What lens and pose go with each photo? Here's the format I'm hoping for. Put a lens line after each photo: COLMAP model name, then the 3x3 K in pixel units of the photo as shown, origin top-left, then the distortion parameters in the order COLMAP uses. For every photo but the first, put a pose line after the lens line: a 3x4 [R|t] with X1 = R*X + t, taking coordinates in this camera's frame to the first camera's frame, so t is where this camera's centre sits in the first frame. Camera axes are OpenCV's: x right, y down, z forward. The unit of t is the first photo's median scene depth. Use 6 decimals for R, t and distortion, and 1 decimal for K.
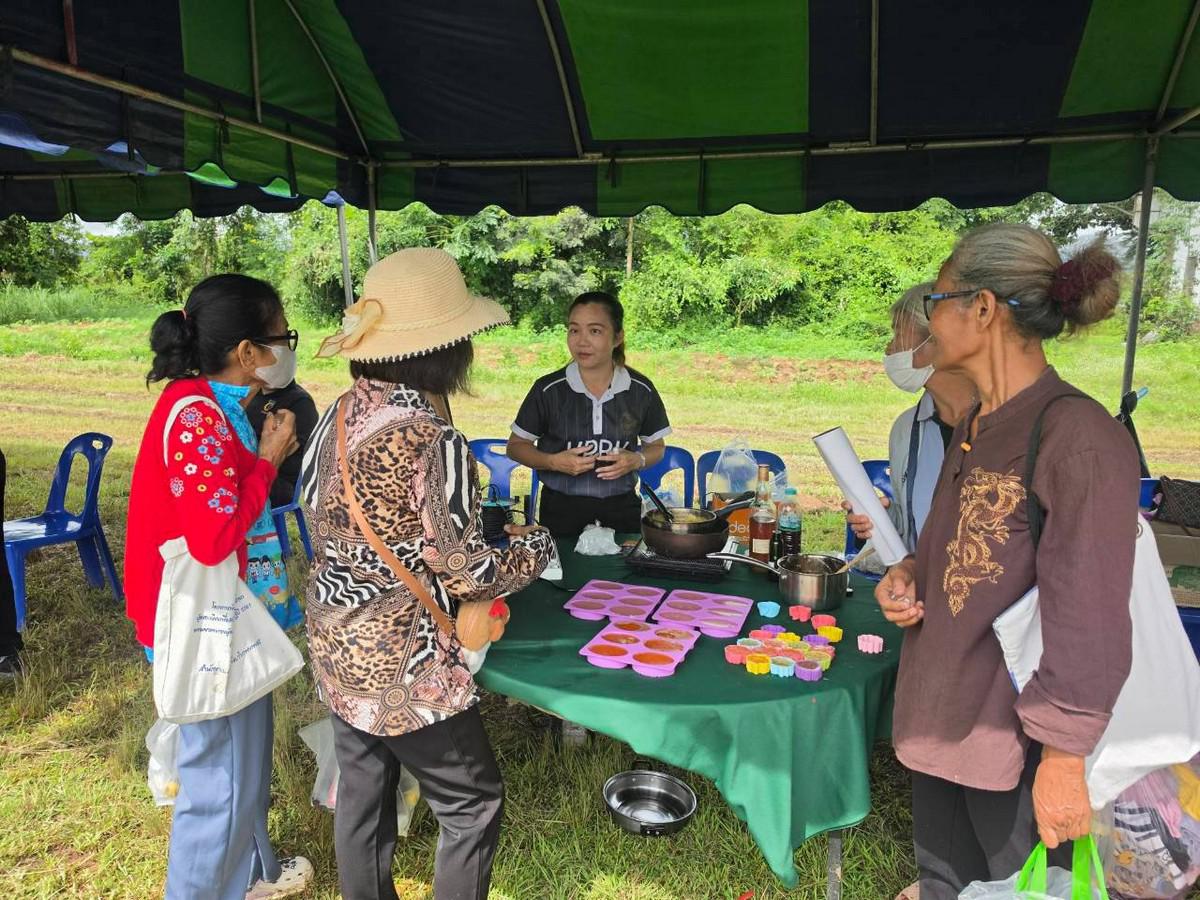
lens RADIAL K [[811.5, 0, 598.6], [0, 811.5, 458.9], [0, 0, 1]] dist [0.074515, -0.093824]
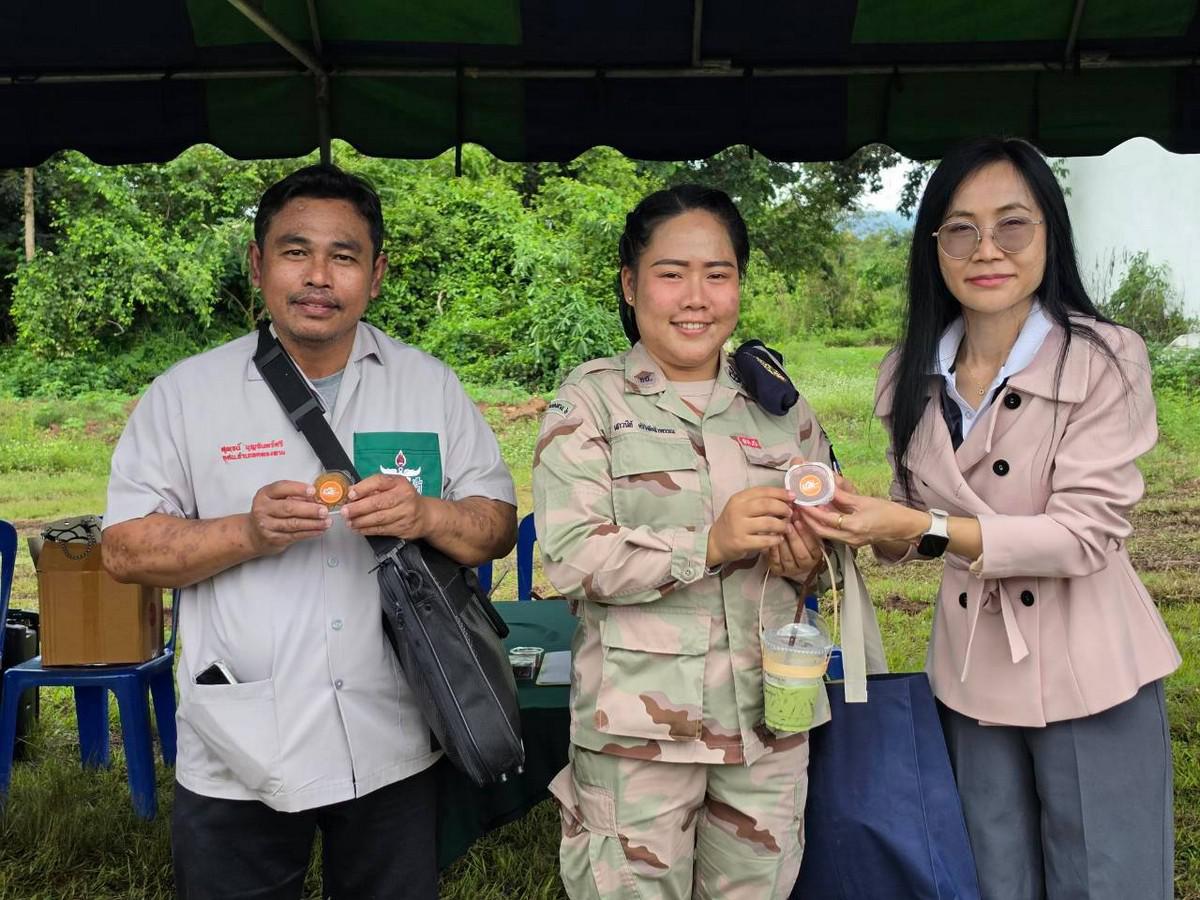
lens RADIAL K [[1618.2, 0, 605.6], [0, 1618.2, 449.5], [0, 0, 1]] dist [0.195440, -0.536008]
pose [[0.958836, -0.052478, 0.279069, 0.092923], [0.080489, 0.992695, -0.089876, 0.021329], [-0.272314, 0.108638, 0.956056, -0.093779]]
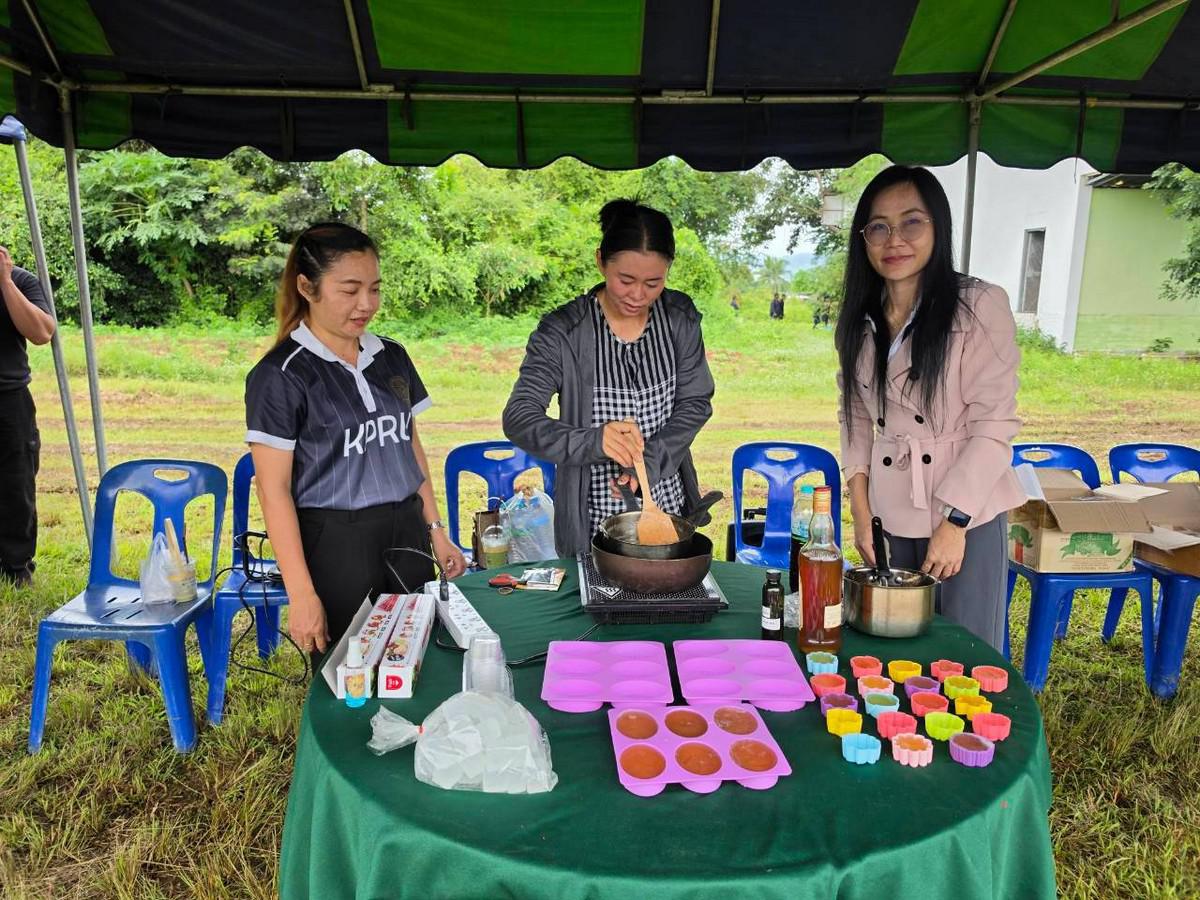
lens RADIAL K [[811.5, 0, 598.6], [0, 811.5, 458.9], [0, 0, 1]] dist [0.074515, -0.093824]
pose [[0.947456, -0.068490, 0.312468, -0.018844], [0.066372, 0.997643, 0.017423, -0.001336], [-0.312925, 0.004232, 0.949768, 0.037585]]
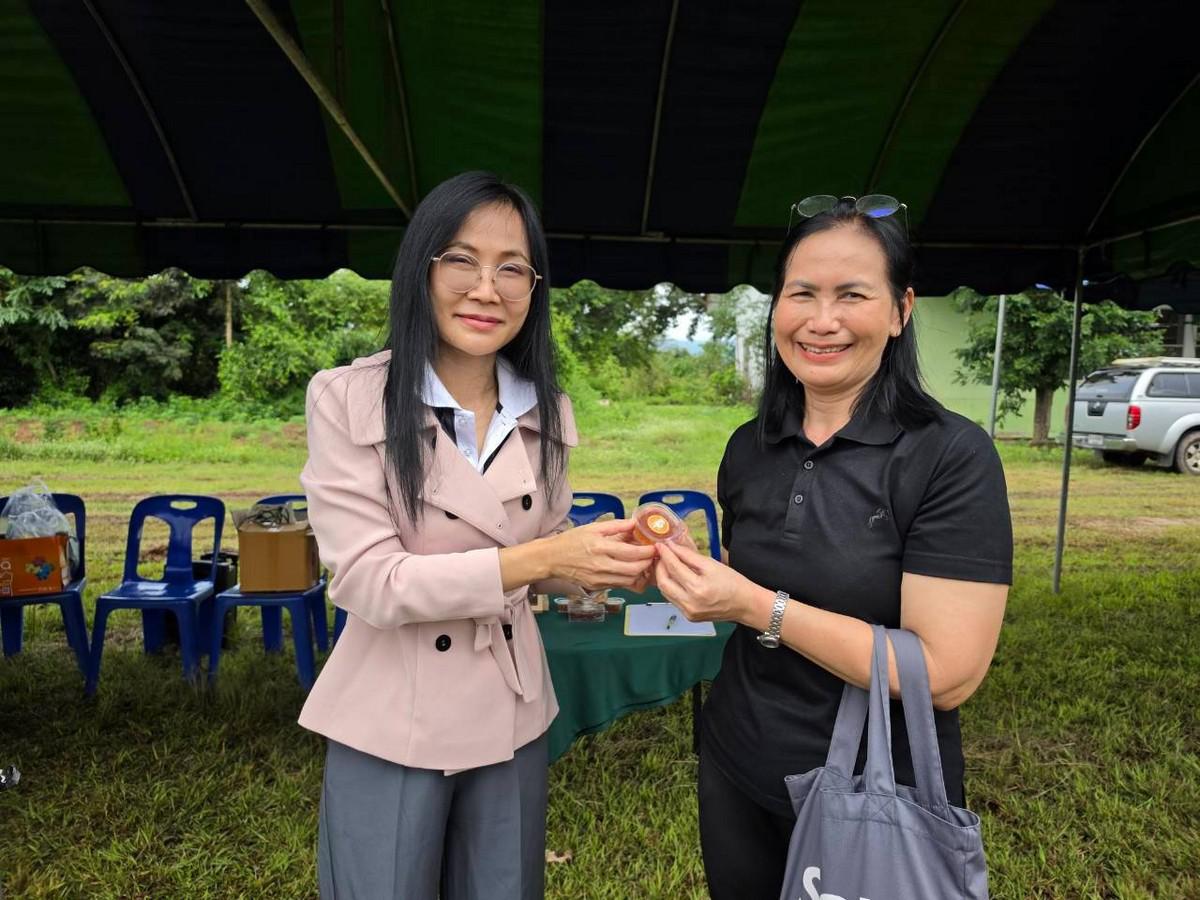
lens RADIAL K [[815.9, 0, 615.6], [0, 815.9, 451.6], [0, 0, 1]] dist [0.066062, -0.089561]
pose [[0.925180, -0.035335, 0.377881, 0.088710], [0.073352, 0.993531, -0.086688, 0.015468], [-0.372373, 0.107920, 0.921787, -0.047694]]
